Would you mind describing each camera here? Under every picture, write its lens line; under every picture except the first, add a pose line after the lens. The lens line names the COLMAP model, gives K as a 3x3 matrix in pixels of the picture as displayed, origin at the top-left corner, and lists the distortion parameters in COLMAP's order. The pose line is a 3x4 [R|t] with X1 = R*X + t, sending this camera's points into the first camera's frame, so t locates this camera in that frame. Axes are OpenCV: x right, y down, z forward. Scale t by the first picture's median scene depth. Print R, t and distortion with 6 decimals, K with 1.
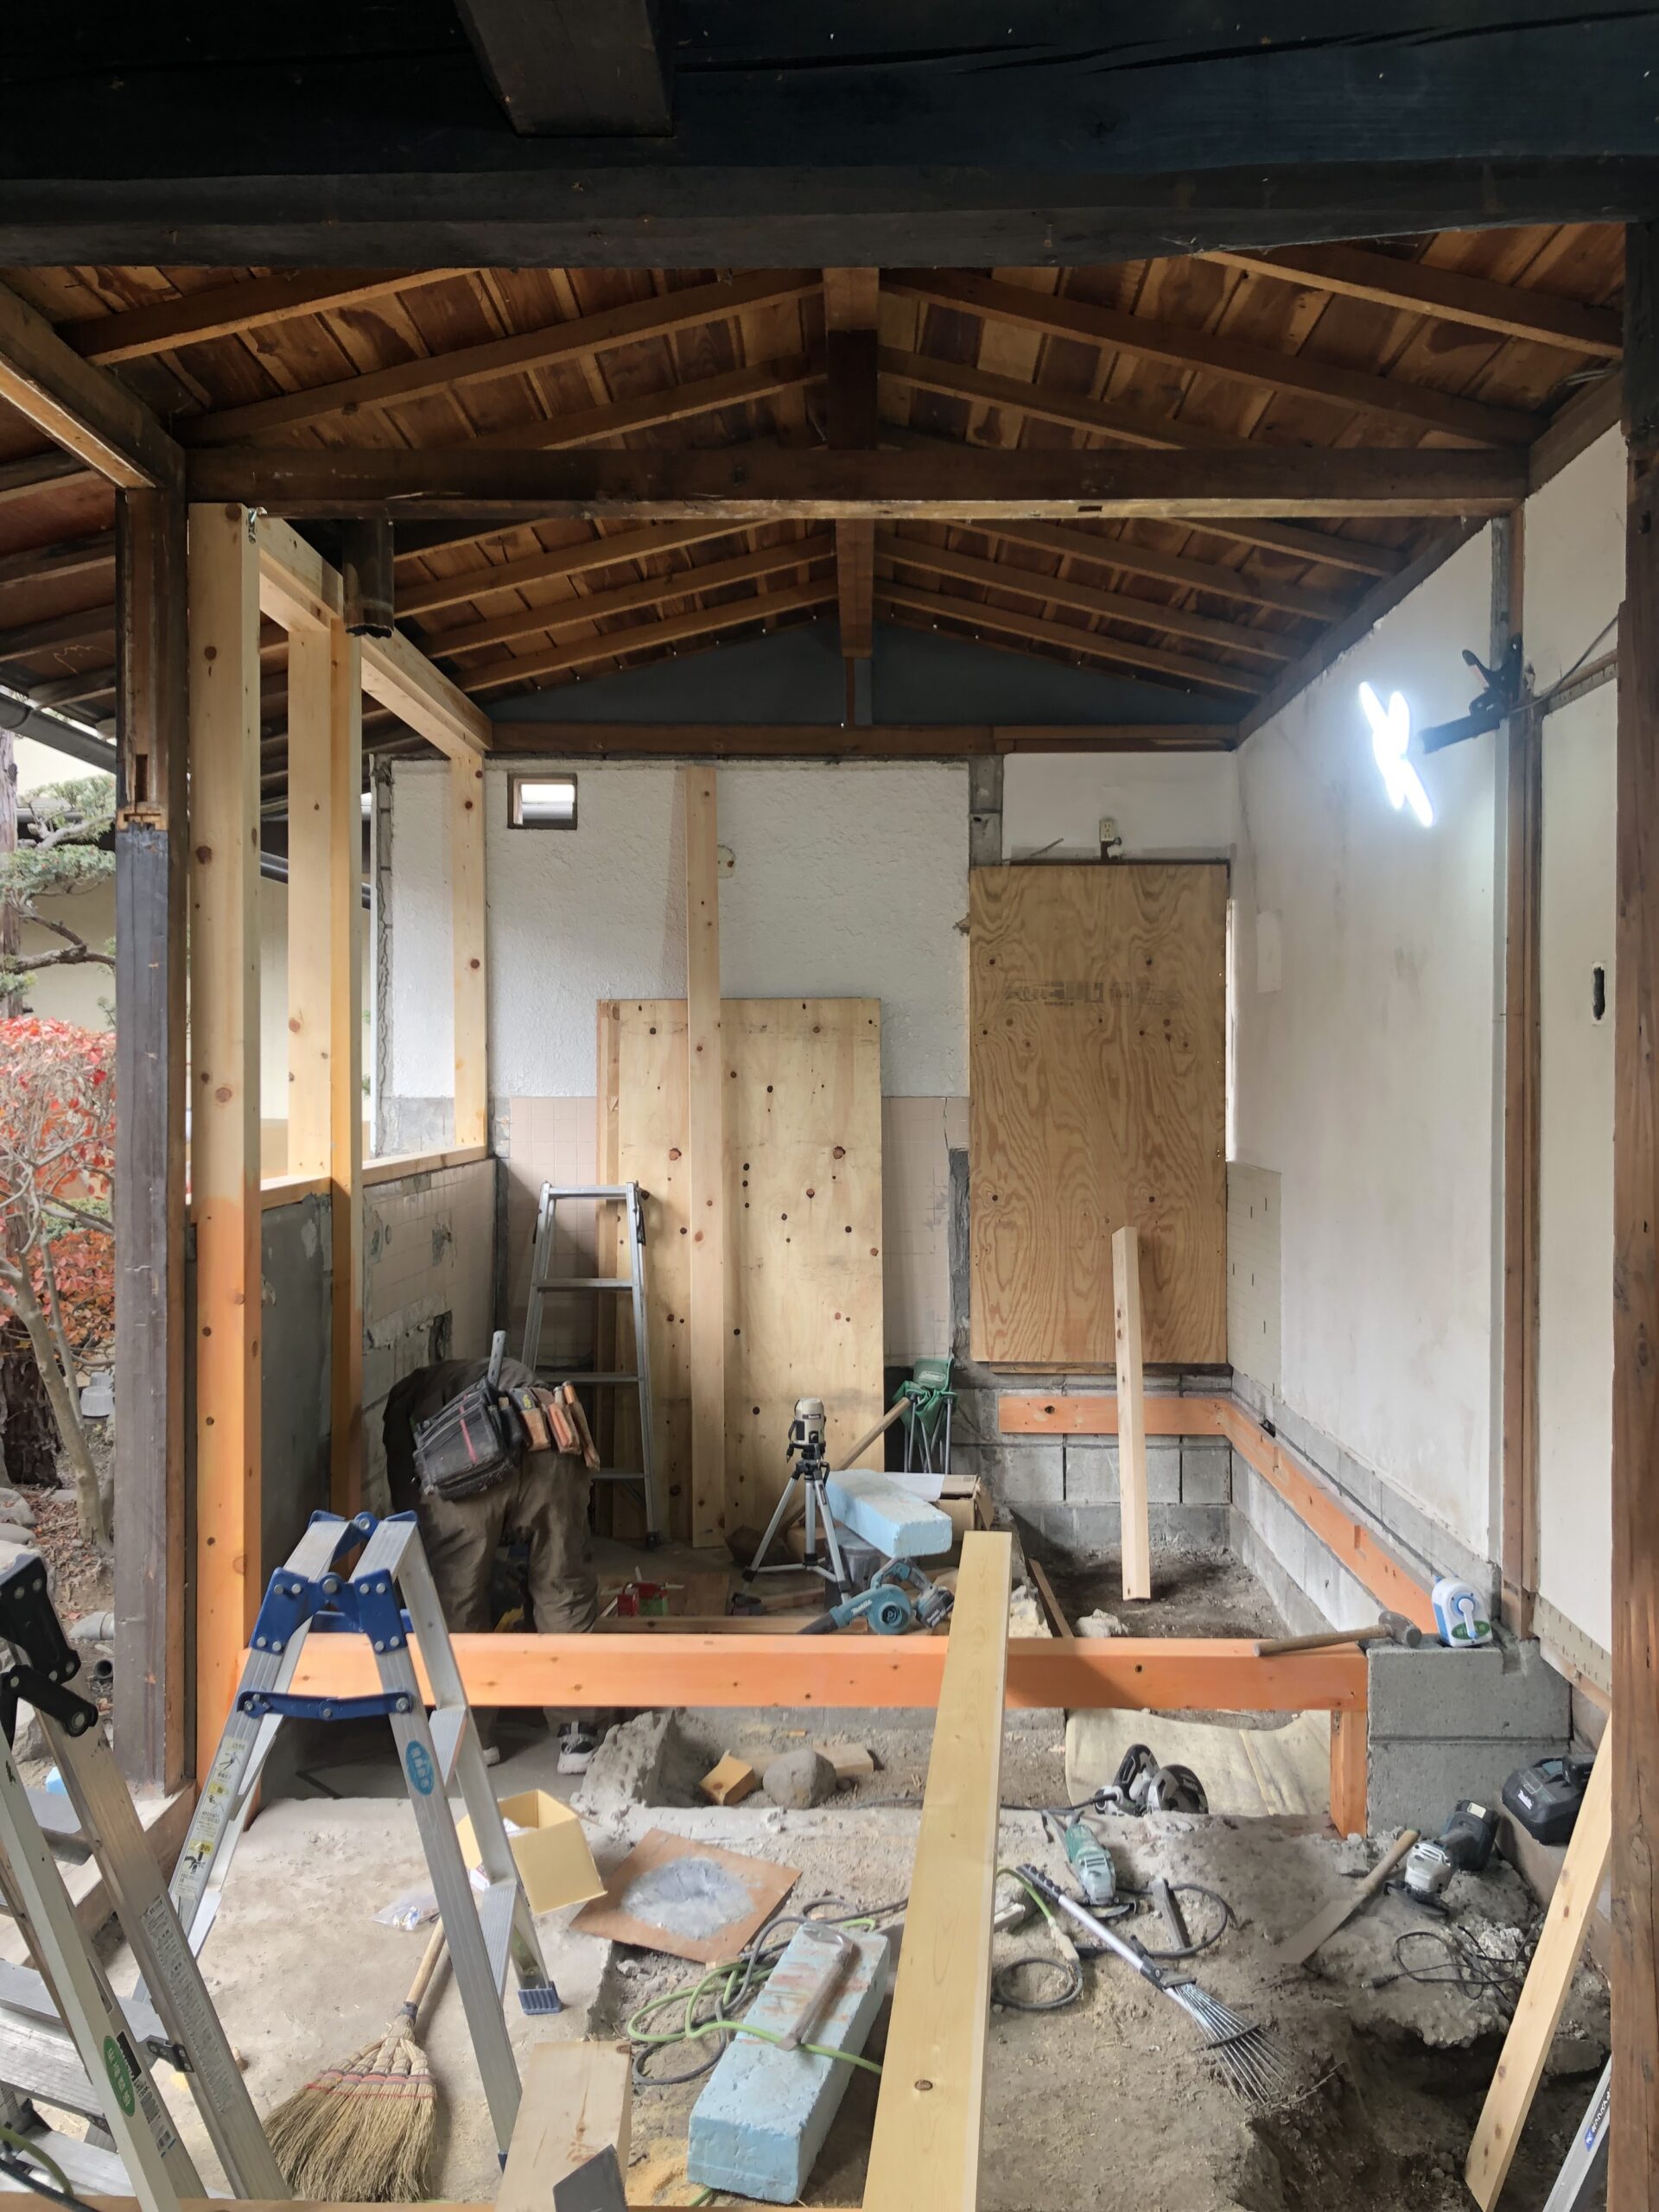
lens RADIAL K [[1791.5, 0, 829.5], [0, 1791.5, 1106.0], [0, 0, 1]] dist [0.017181, 0.003750]
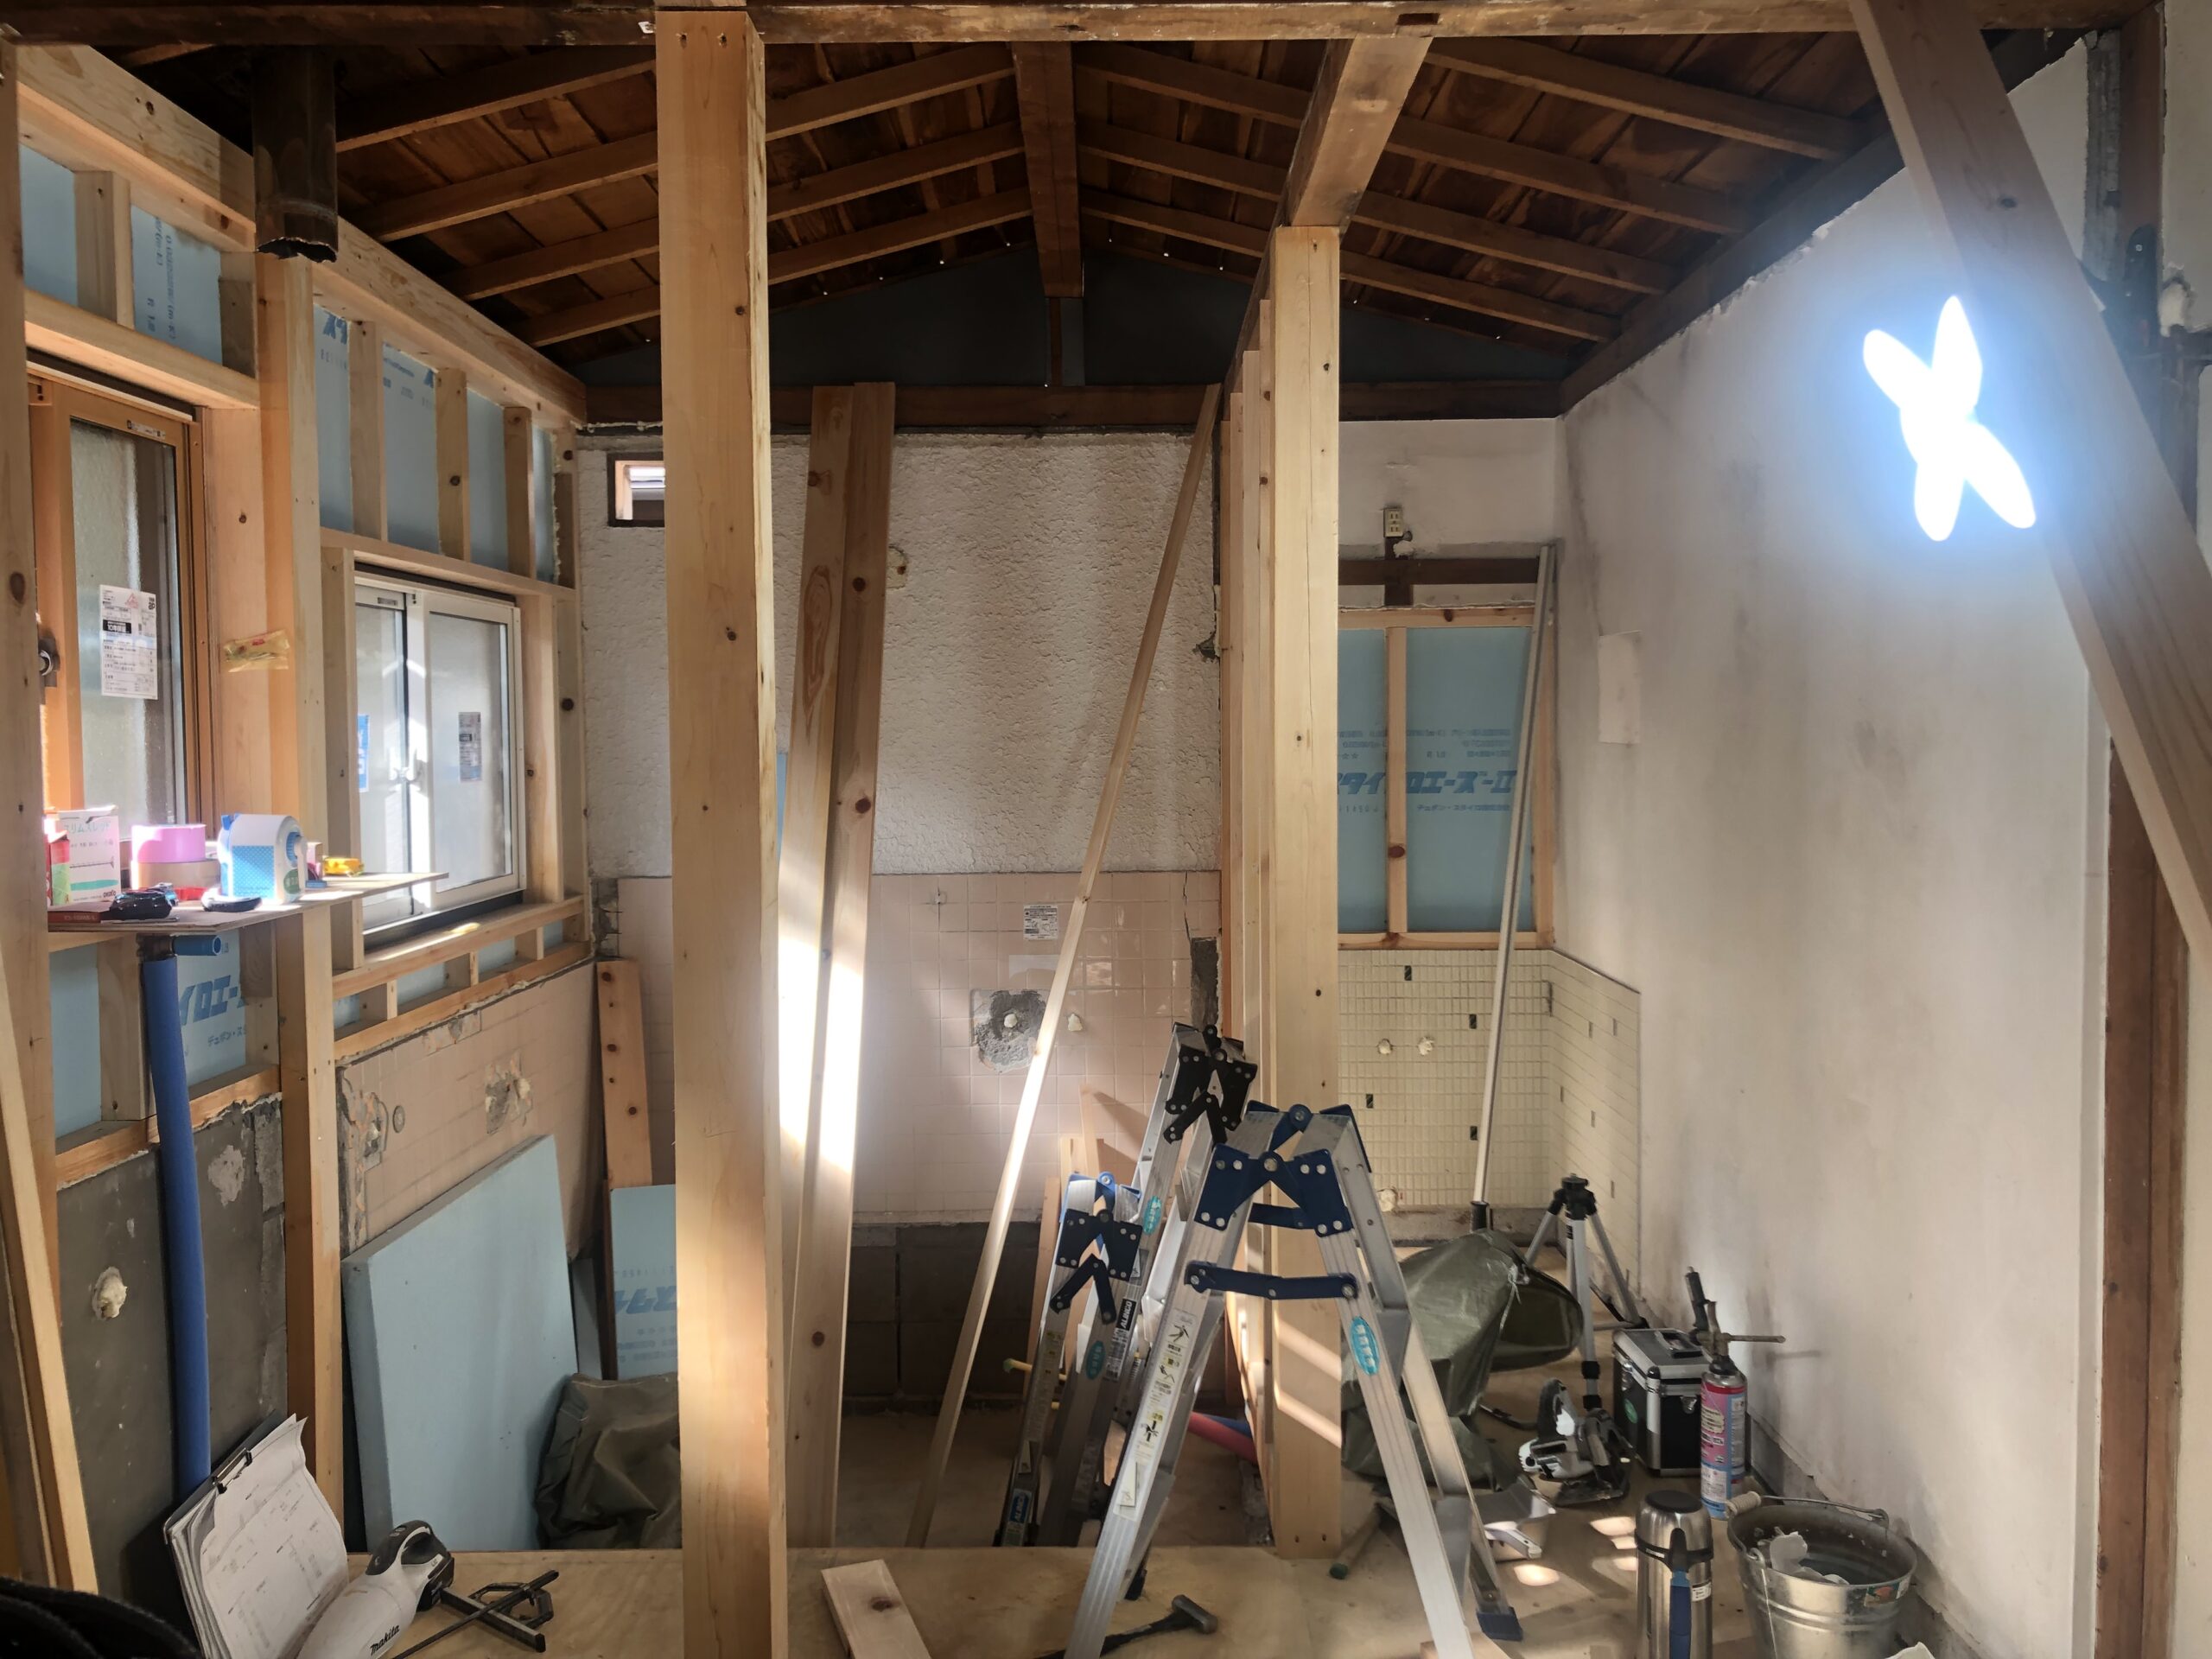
lens RADIAL K [[1791.5, 0, 1097.4], [0, 1791.5, 819.2], [0, 0, 1]] dist [0.017181, 0.003750]
pose [[0.999840, -0.011358, 0.013815, 0.018911], [0.010928, 0.999465, 0.030838, -0.059333], [-0.014158, -0.030682, 0.999429, 0.267058]]
